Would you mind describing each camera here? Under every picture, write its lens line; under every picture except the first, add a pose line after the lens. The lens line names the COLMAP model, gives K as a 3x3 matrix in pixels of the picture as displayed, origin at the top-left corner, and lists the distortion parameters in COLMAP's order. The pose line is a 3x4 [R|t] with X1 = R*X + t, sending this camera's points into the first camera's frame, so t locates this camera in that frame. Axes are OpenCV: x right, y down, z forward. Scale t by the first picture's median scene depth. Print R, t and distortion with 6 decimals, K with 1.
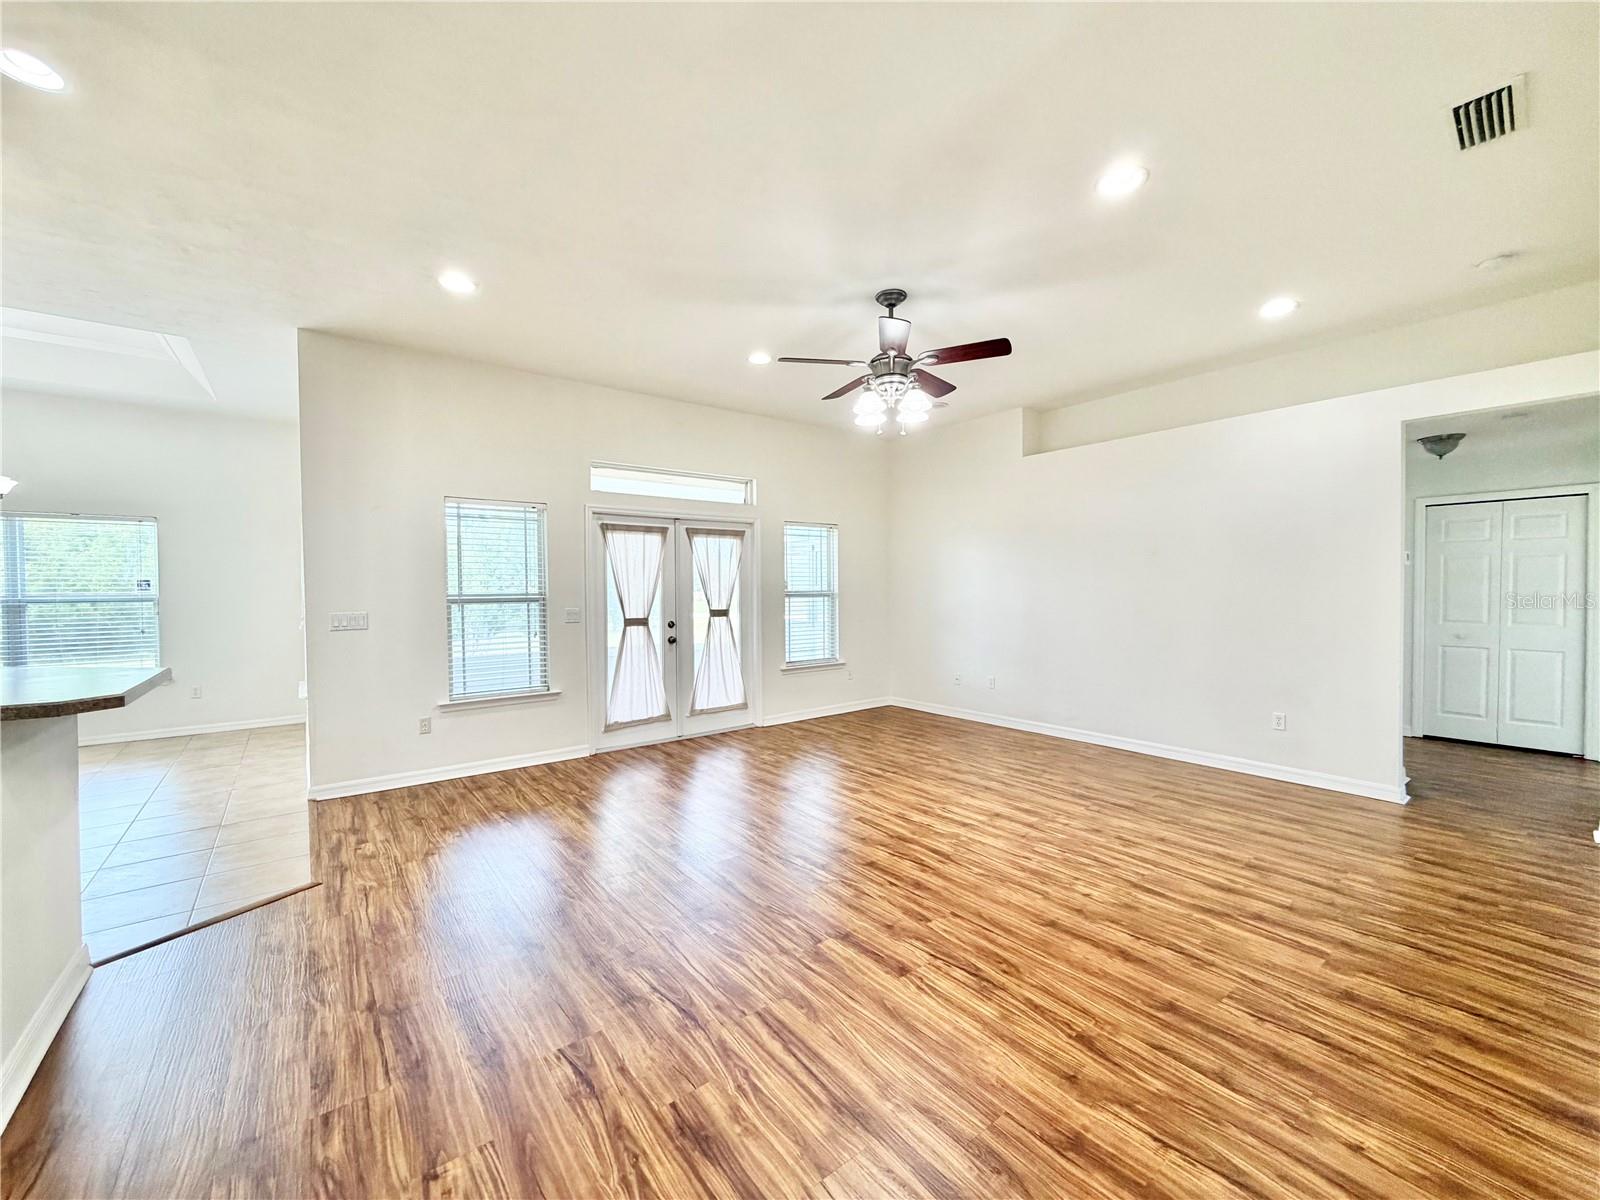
lens RADIAL K [[640.4, 0, 792.7], [0, 640.4, 597.6], [0, 0, 1]] dist [-0.001662, -0.000052]
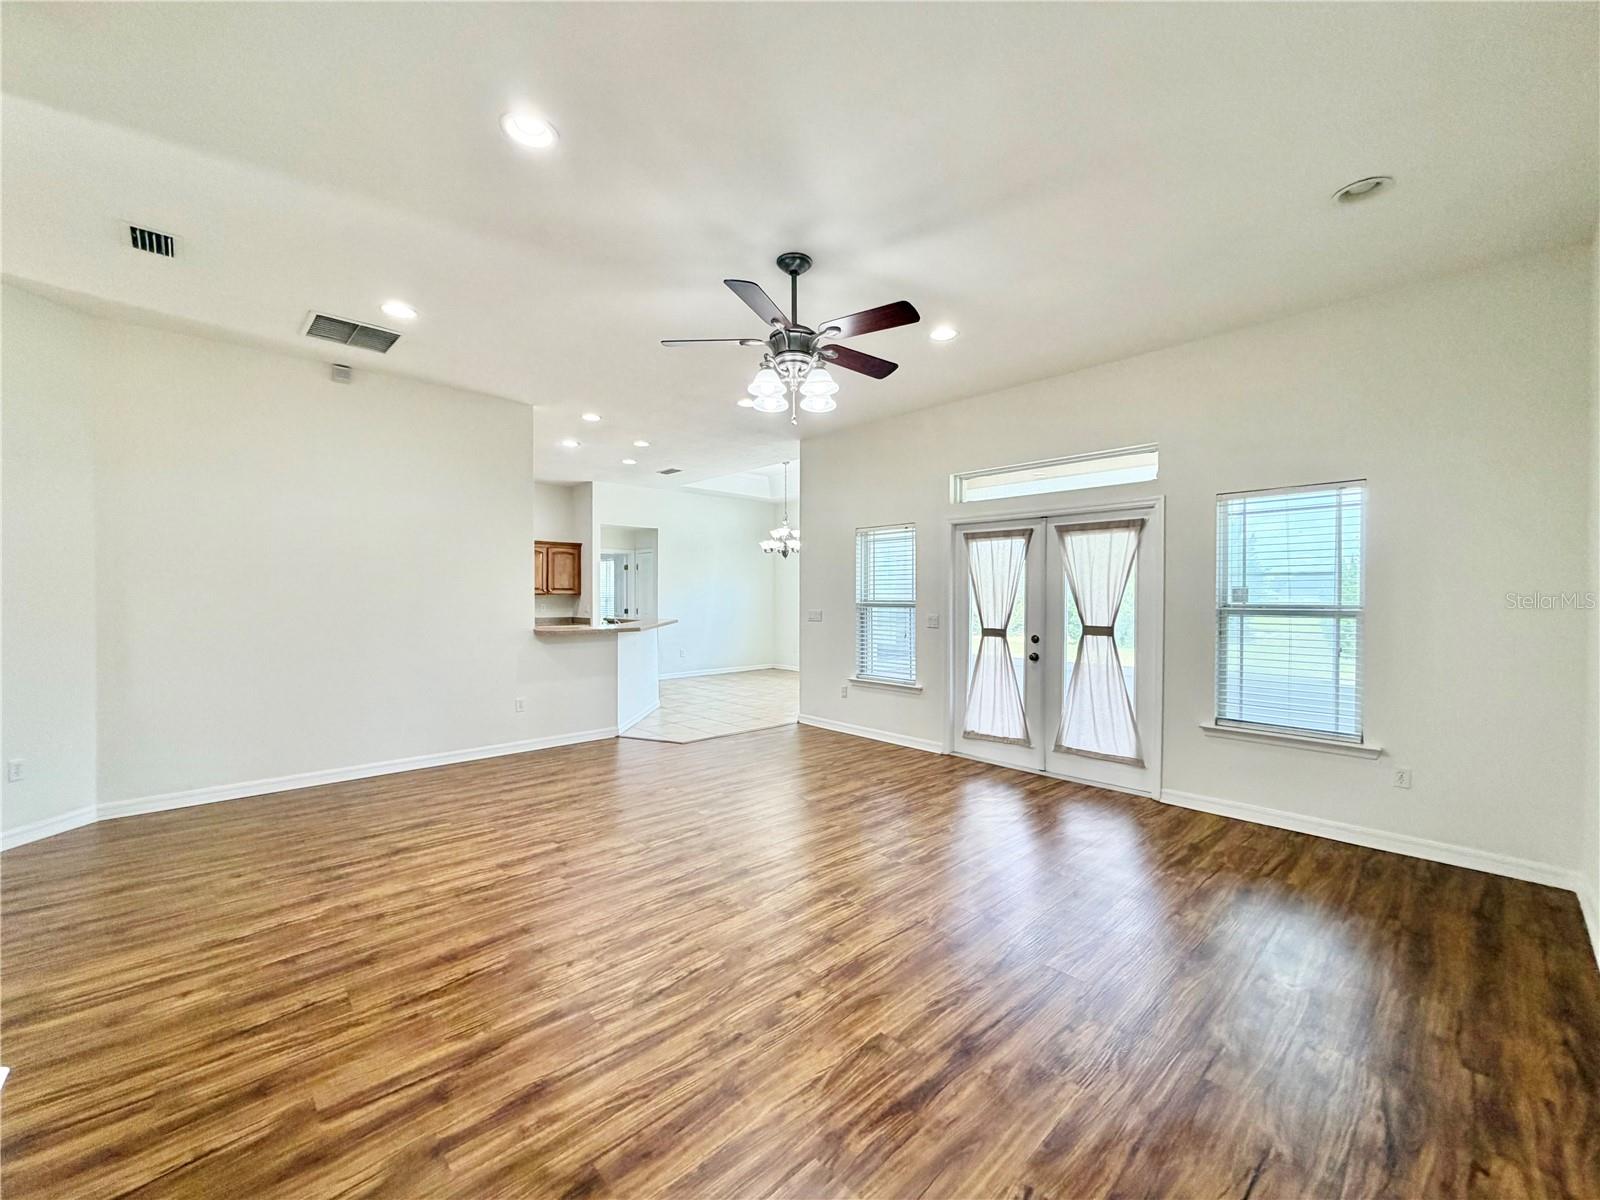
lens RADIAL K [[640.4, 0, 796.6], [0, 640.4, 597.7], [0, 0, 1]] dist [-0.001662, -0.000052]
pose [[0.092609, 0.011012, -0.995642, 0.960682], [-0.019306, 0.999771, 0.009262, -0.024162], [0.995515, 0.018364, 0.092800, 0.878103]]
